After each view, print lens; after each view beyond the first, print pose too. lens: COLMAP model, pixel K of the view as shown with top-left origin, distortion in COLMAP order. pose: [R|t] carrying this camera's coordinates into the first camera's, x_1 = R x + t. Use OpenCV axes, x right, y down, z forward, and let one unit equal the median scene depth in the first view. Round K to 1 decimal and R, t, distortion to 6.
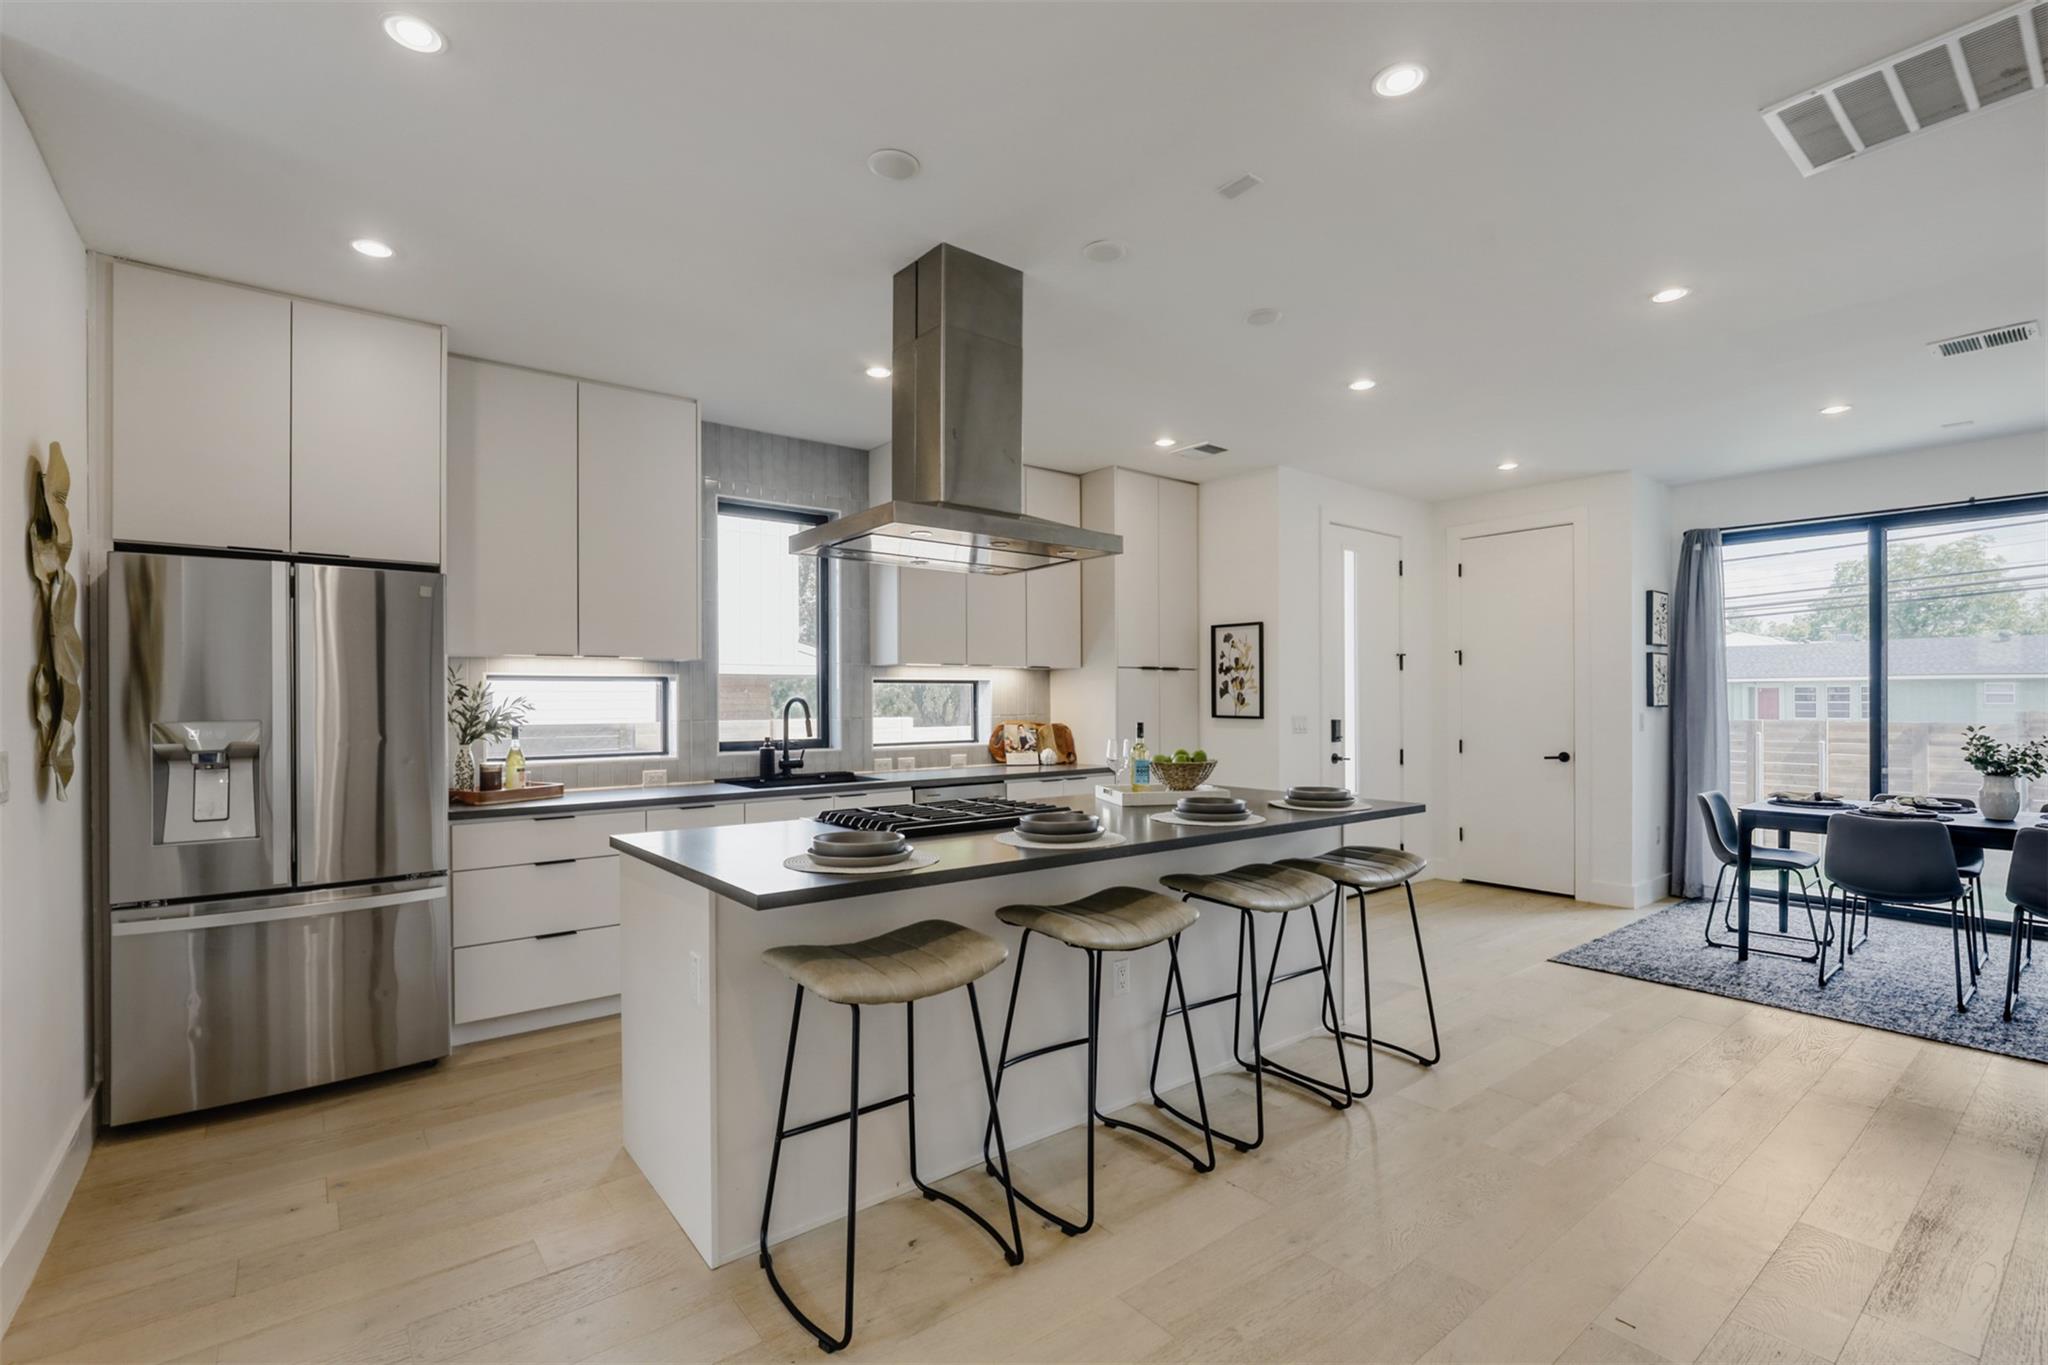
lens RADIAL K [[929.6, 0, 1021.1], [0, 929.6, 689.7], [0, 0, 1]] dist [-0.014661, 0.004380]
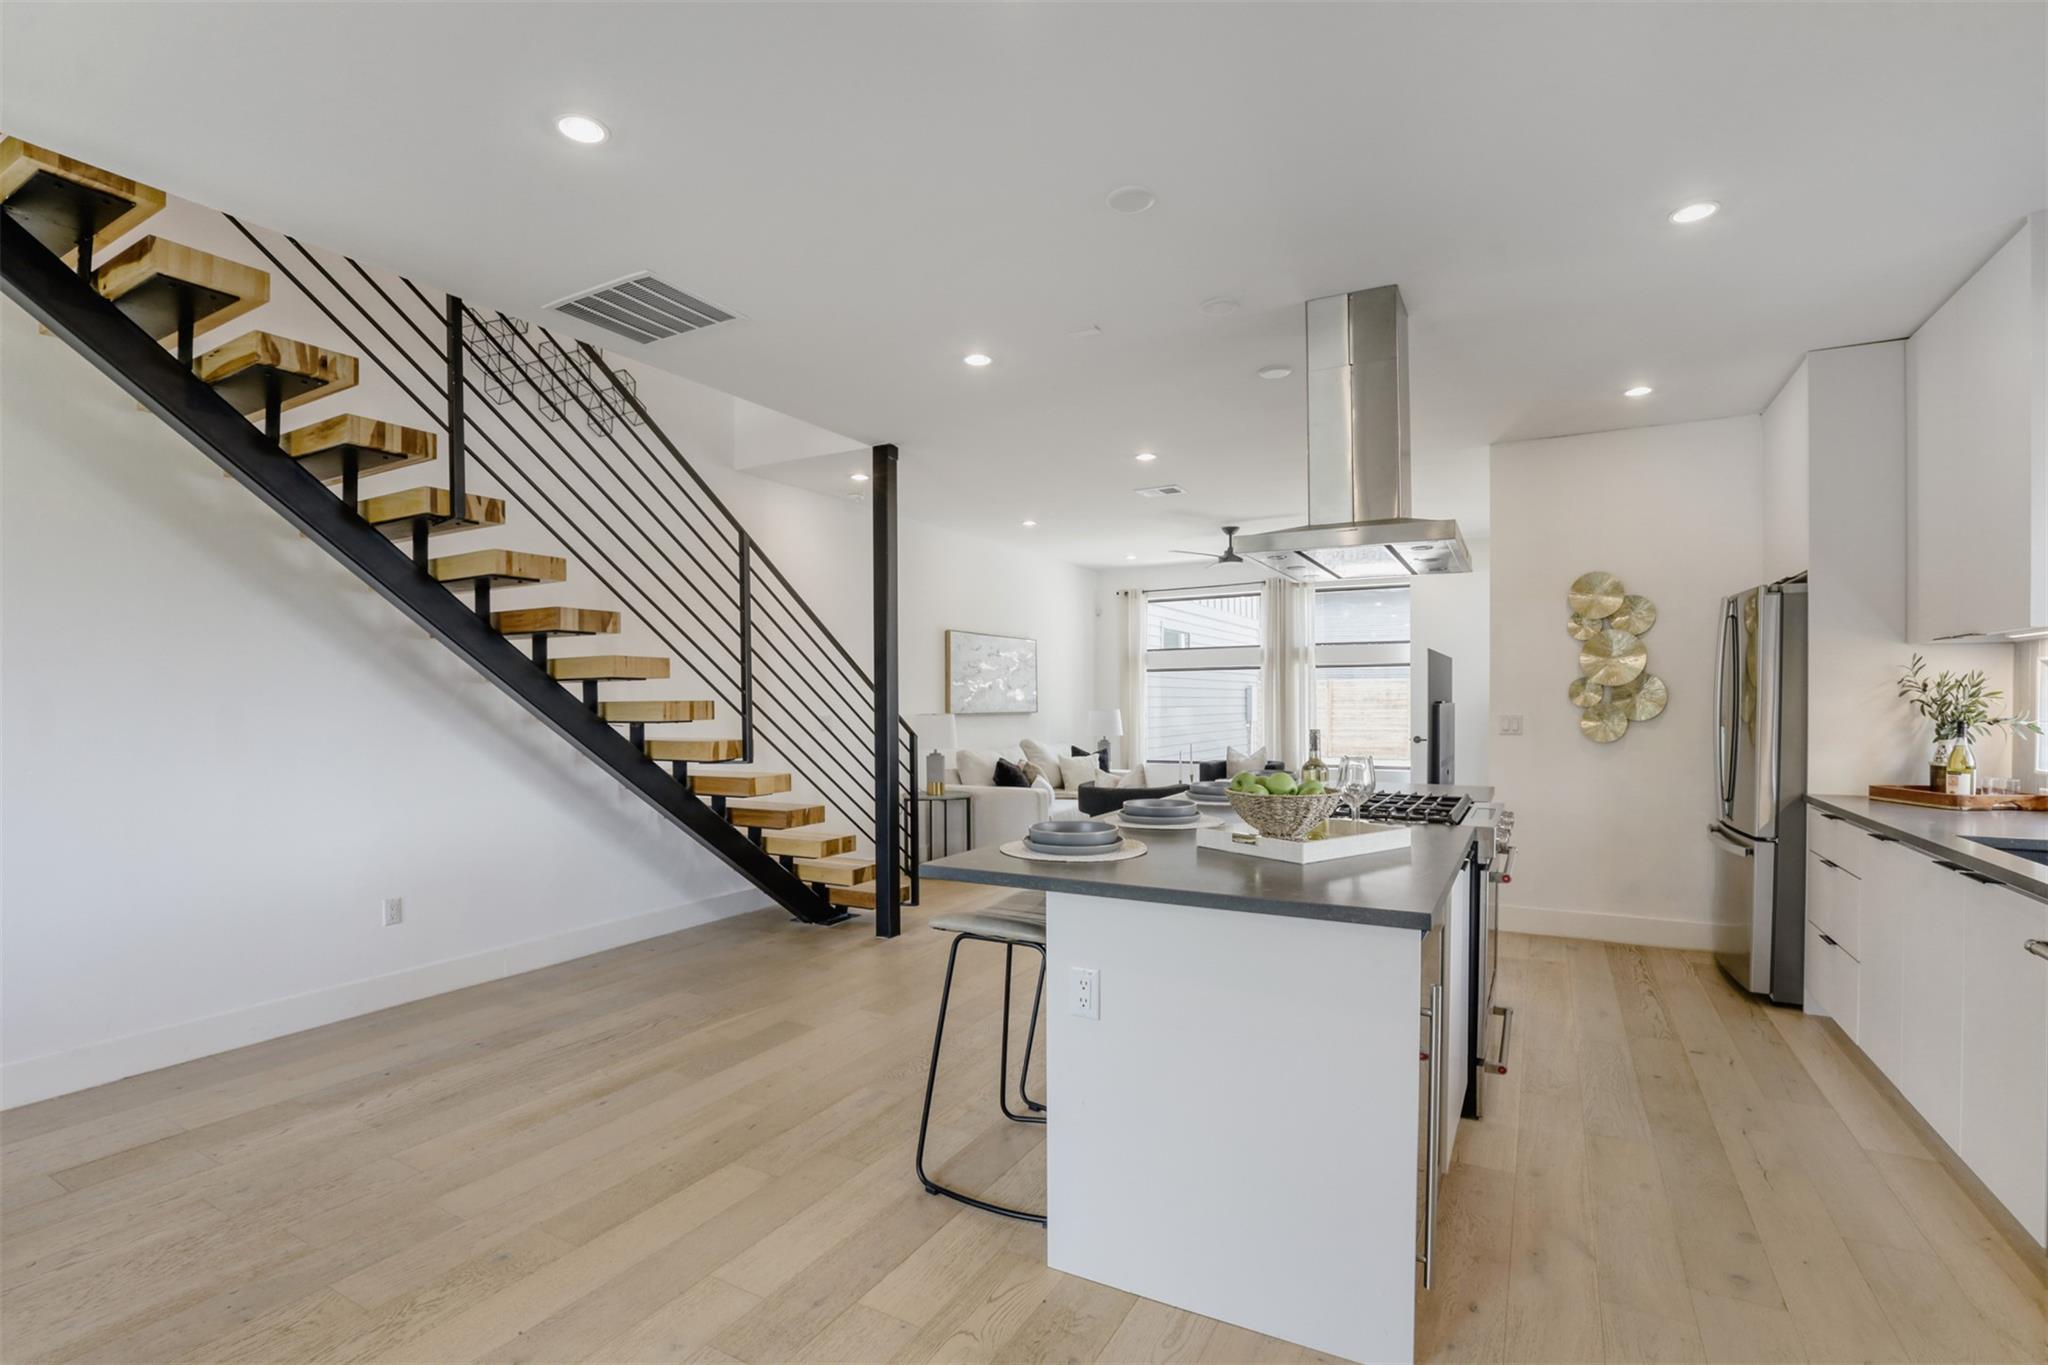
lens RADIAL K [[929.6, 0, 1021.6], [0, 929.6, 695.8], [0, 0, 1]] dist [-0.014661, 0.004380]
pose [[-0.928180, 0.010482, -0.371984, 0.456684], [0.012937, 0.999908, -0.004104, 0.003614], [0.371907, -0.008622, -0.928230, 1.173146]]
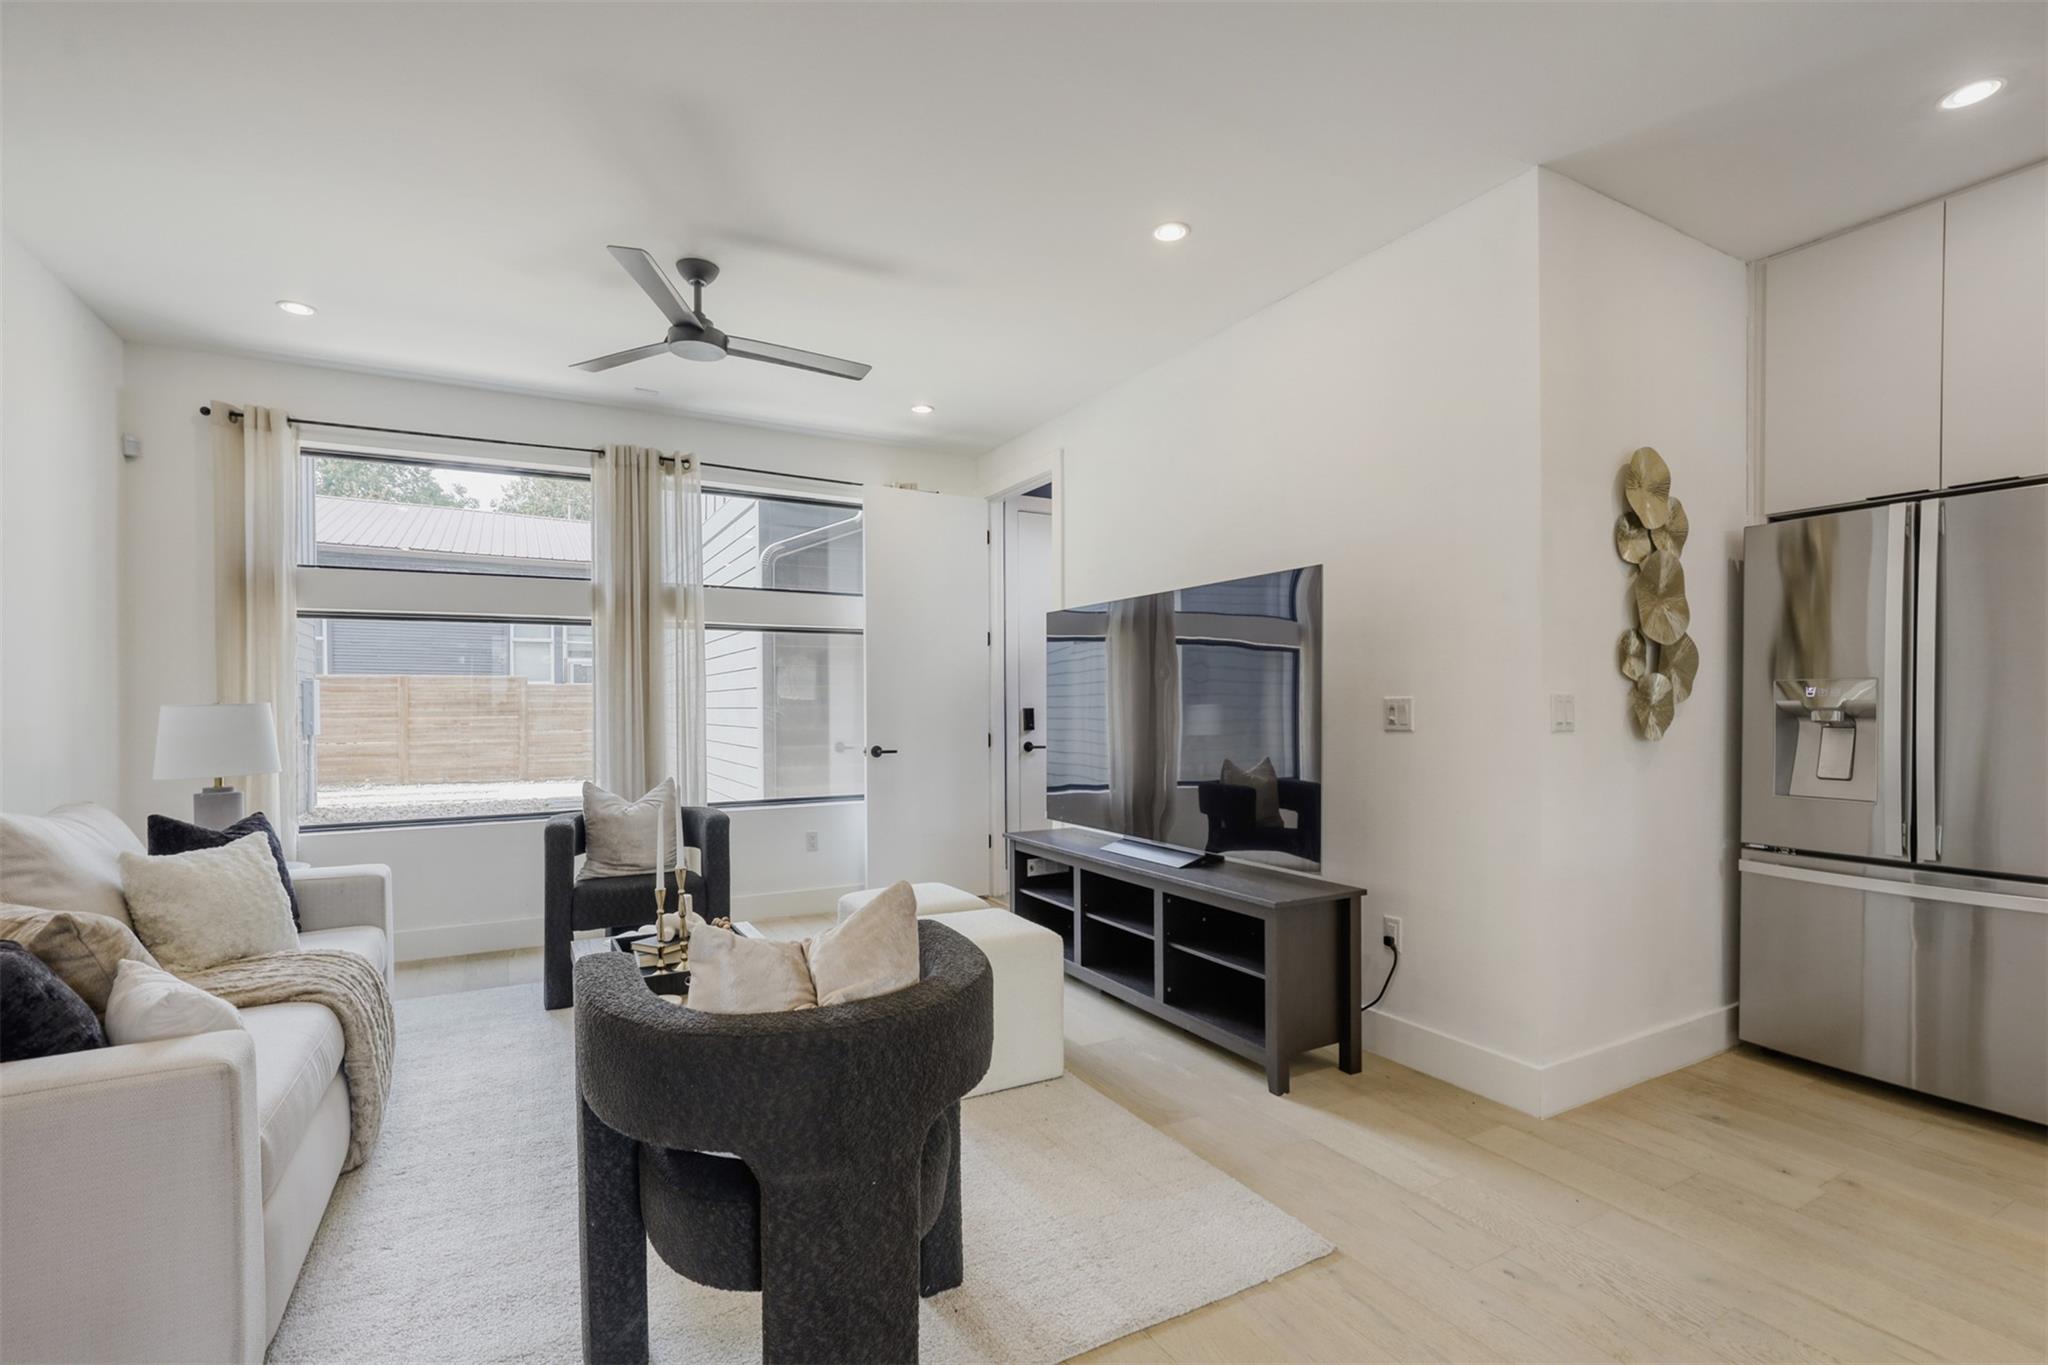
lens RADIAL K [[929.6, 0, 1020.8], [0, 929.6, 695.6], [0, 0, 1]] dist [-0.014661, 0.004380]
pose [[-0.182576, 0.000780, -0.983191, 0.151100], [0.010148, 0.999948, -0.001091, 0.026204], [0.983139, -0.010177, -0.182575, 0.187949]]
